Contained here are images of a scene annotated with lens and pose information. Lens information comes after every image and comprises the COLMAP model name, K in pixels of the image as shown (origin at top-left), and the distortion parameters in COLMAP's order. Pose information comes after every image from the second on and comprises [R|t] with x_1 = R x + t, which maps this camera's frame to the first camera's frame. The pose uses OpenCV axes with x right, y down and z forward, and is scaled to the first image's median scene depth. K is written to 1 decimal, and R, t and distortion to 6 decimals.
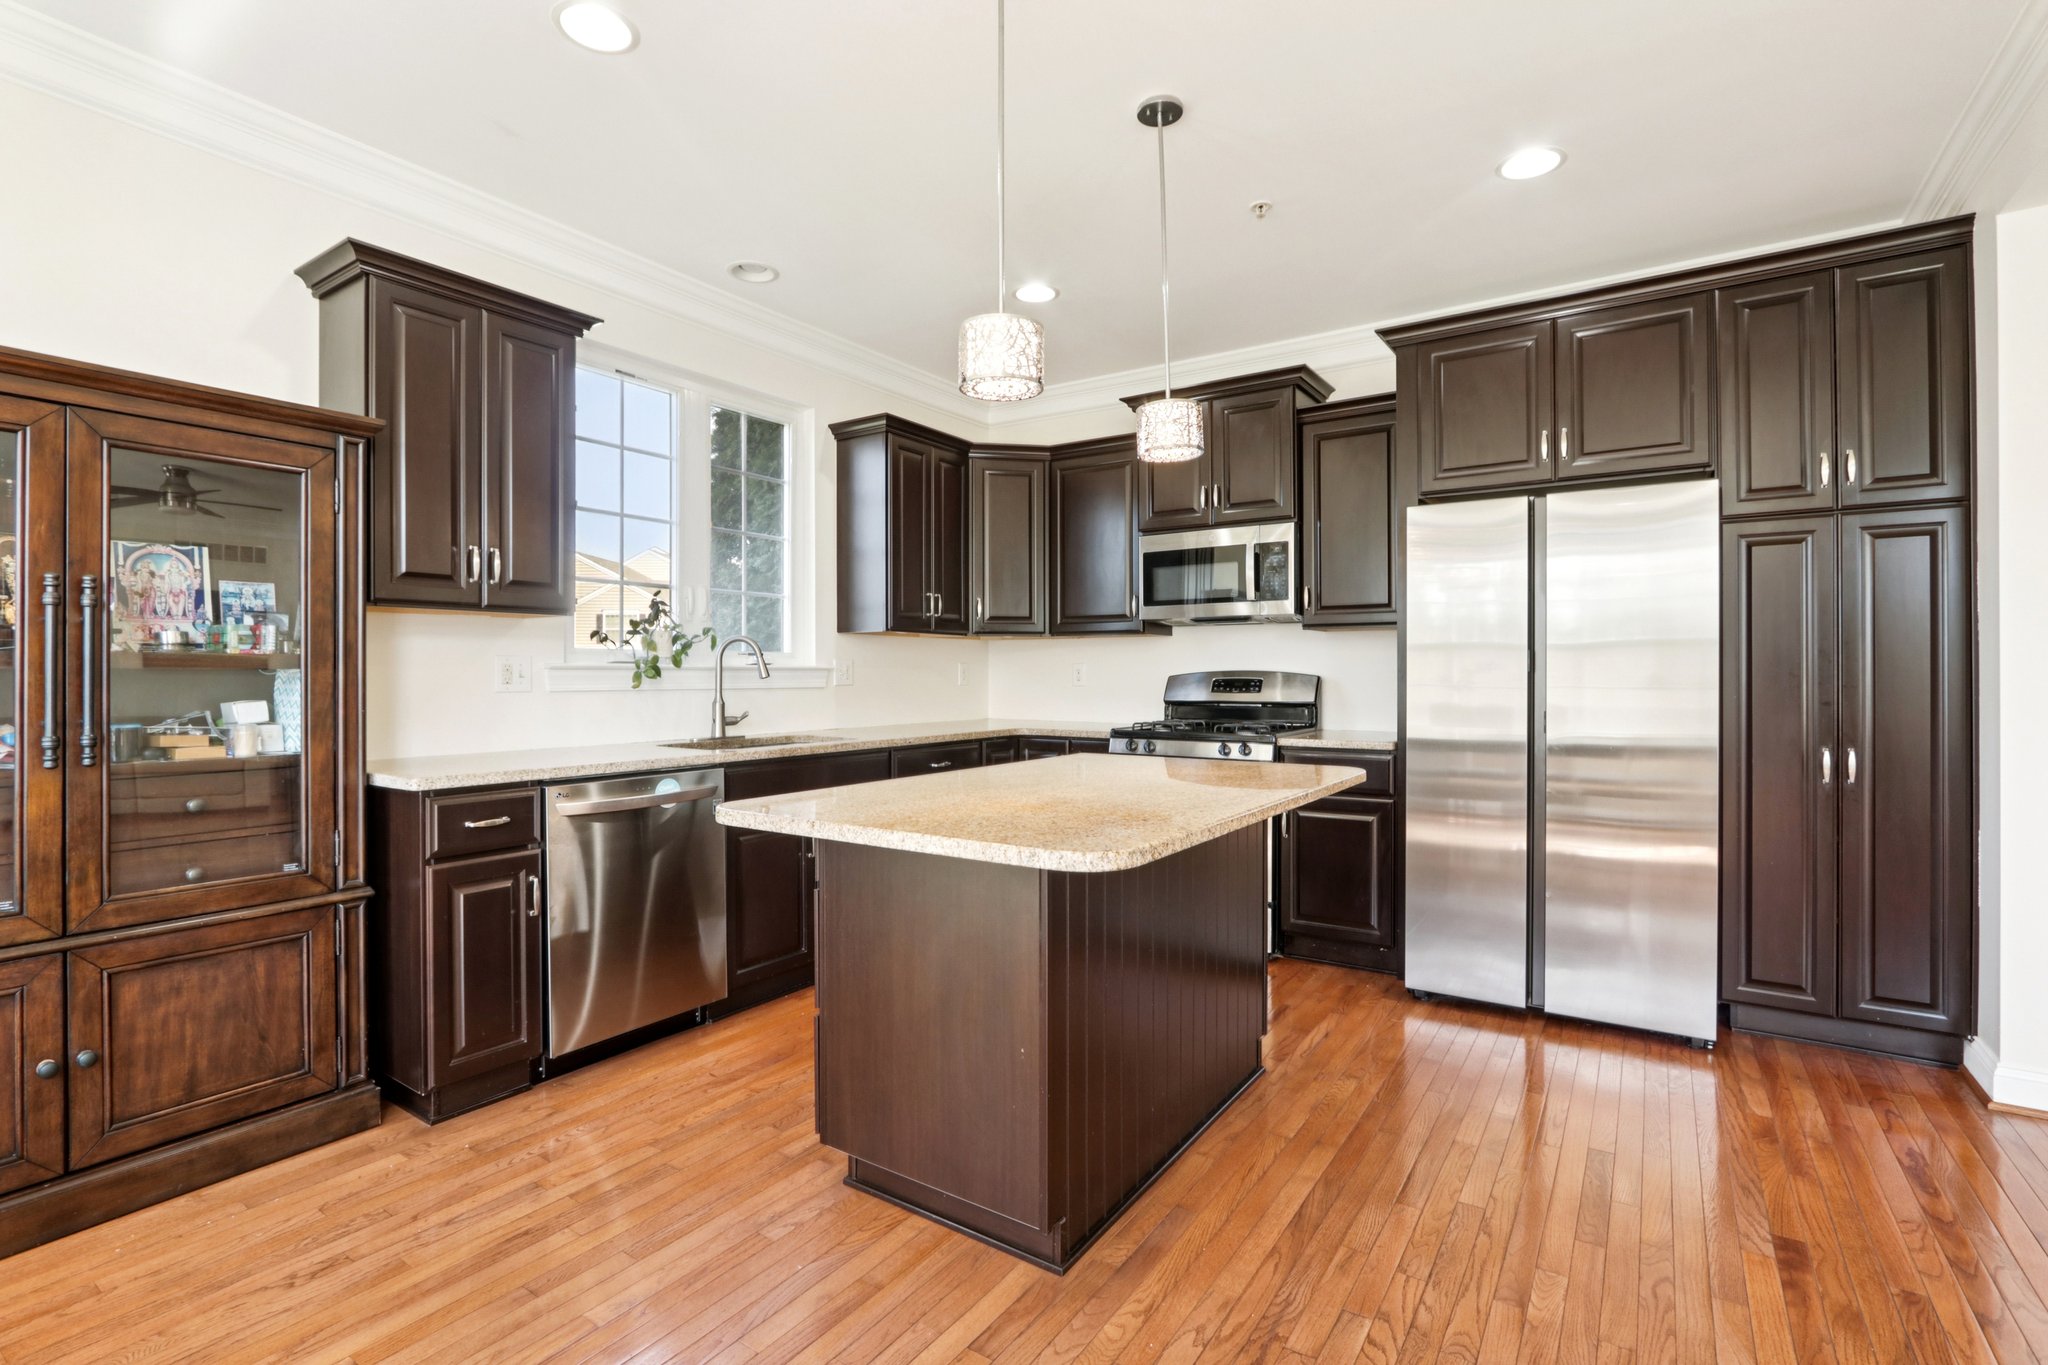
lens RADIAL K [[950.5, 0, 1010.5], [0, 950.5, 673.6], [0, 0, 1]] dist [-0.017267, 0.002968]
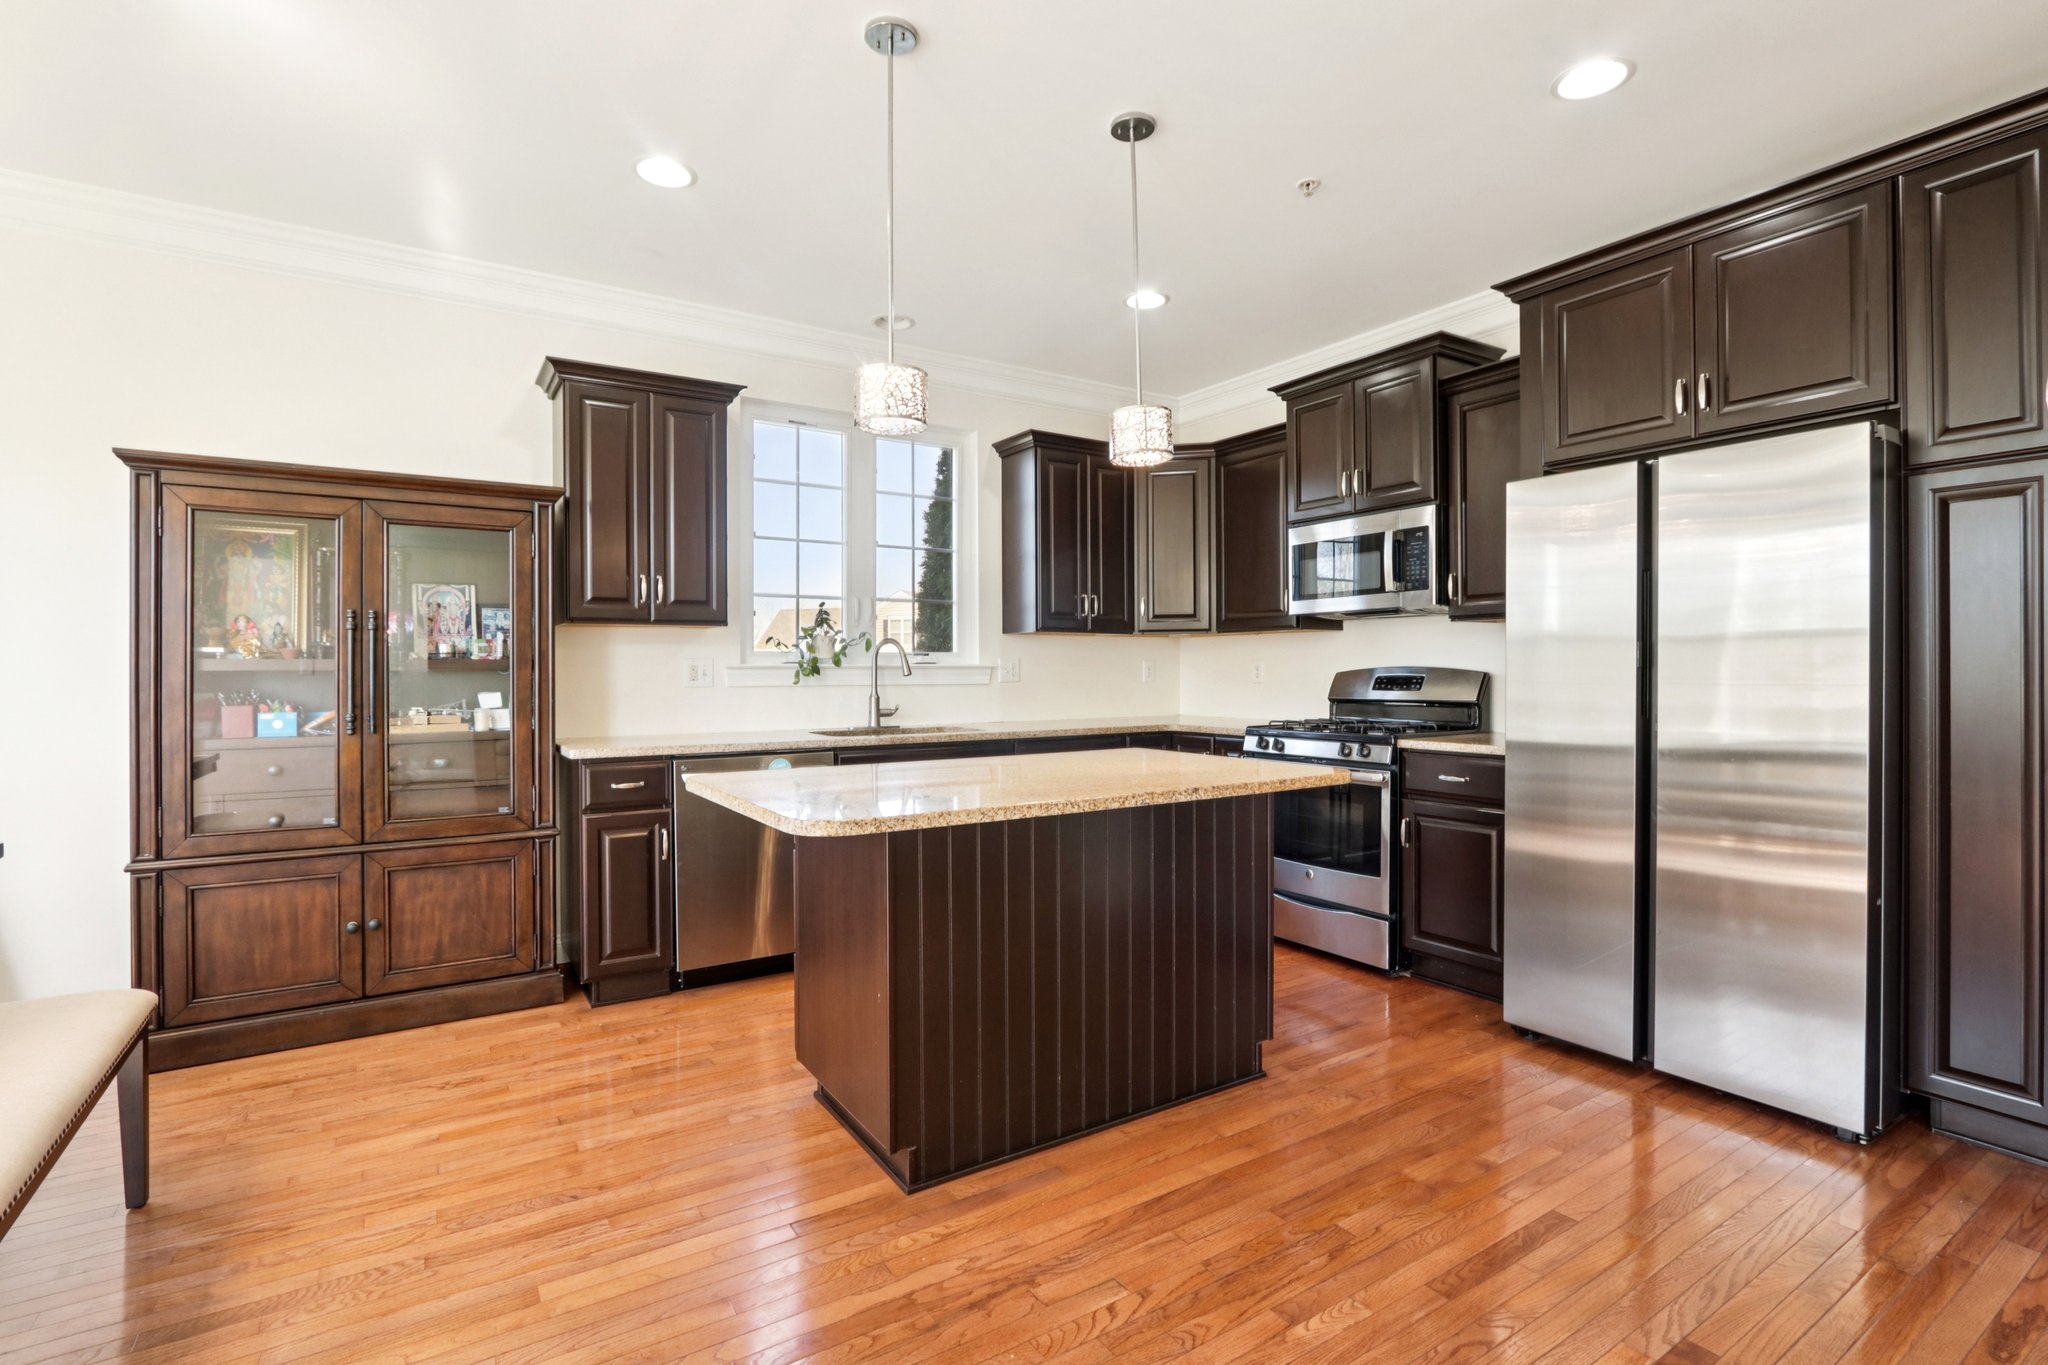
lens RADIAL K [[950.5, 0, 1003.7], [0, 950.5, 675.4], [0, 0, 1]] dist [-0.017267, 0.002968]
pose [[0.917940, -0.001370, -0.396716, 0.339927], [0.003343, 0.999985, 0.004283, 0.000023], [0.396704, -0.005258, 0.917931, -0.004406]]
